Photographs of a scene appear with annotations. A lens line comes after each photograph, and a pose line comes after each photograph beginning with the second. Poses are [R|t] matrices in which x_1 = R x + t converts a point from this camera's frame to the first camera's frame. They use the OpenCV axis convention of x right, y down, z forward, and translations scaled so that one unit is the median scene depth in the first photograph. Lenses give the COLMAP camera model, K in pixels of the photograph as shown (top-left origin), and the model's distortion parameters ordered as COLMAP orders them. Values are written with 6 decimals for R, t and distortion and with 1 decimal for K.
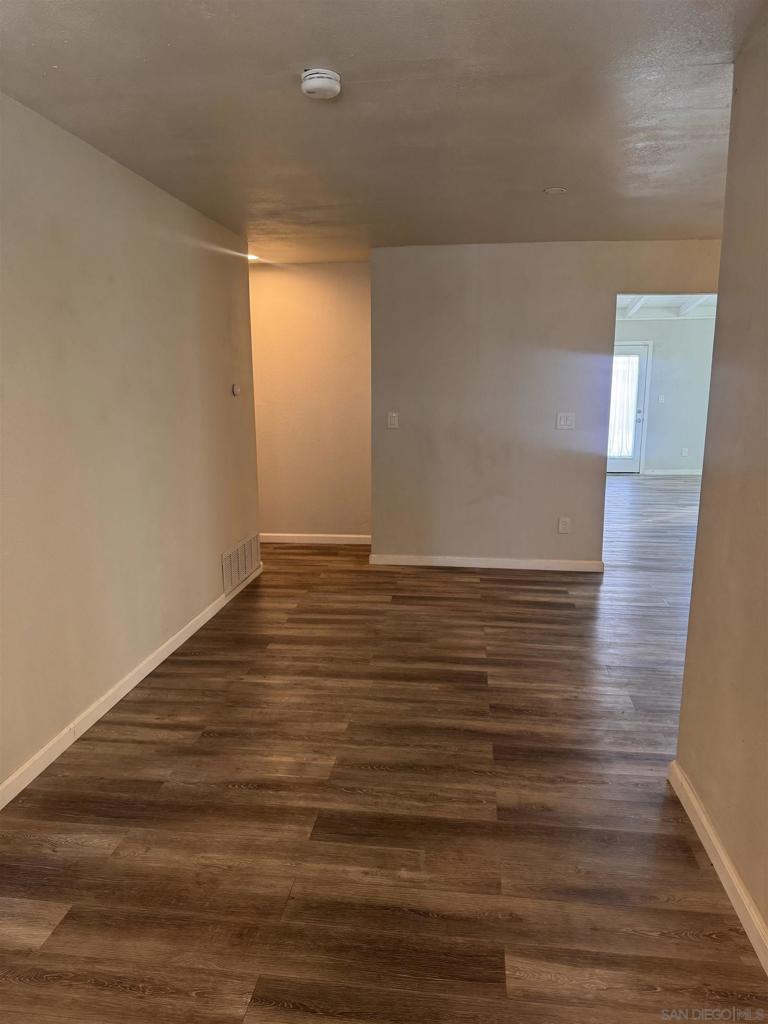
lens RADIAL K [[722.2, 0, 381.6], [0, 722.2, 510.7], [0, 0, 1]] dist [0.072065, -0.048662]
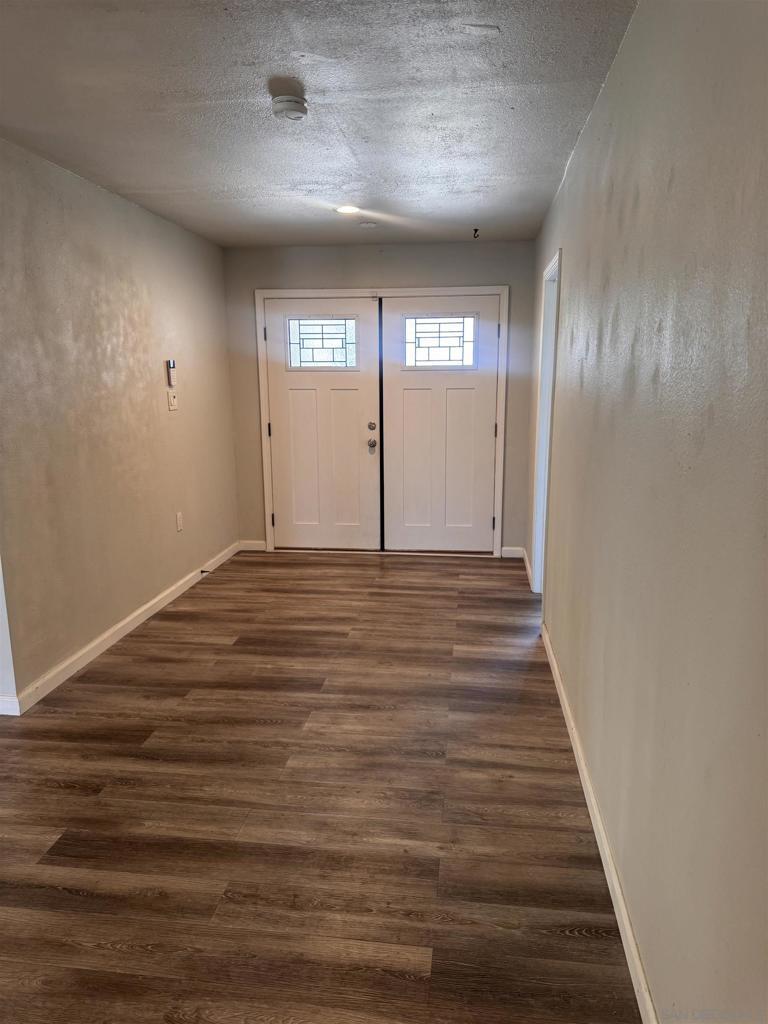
lens RADIAL K [[722.2, 0, 383.7], [0, 722.2, 511.6], [0, 0, 1]] dist [0.072065, -0.048662]
pose [[-0.999934, 0.011117, 0.002986, -0.180726], [0.011435, 0.929524, 0.368584, -0.333595], [0.001322, 0.368594, -0.929590, 1.806928]]
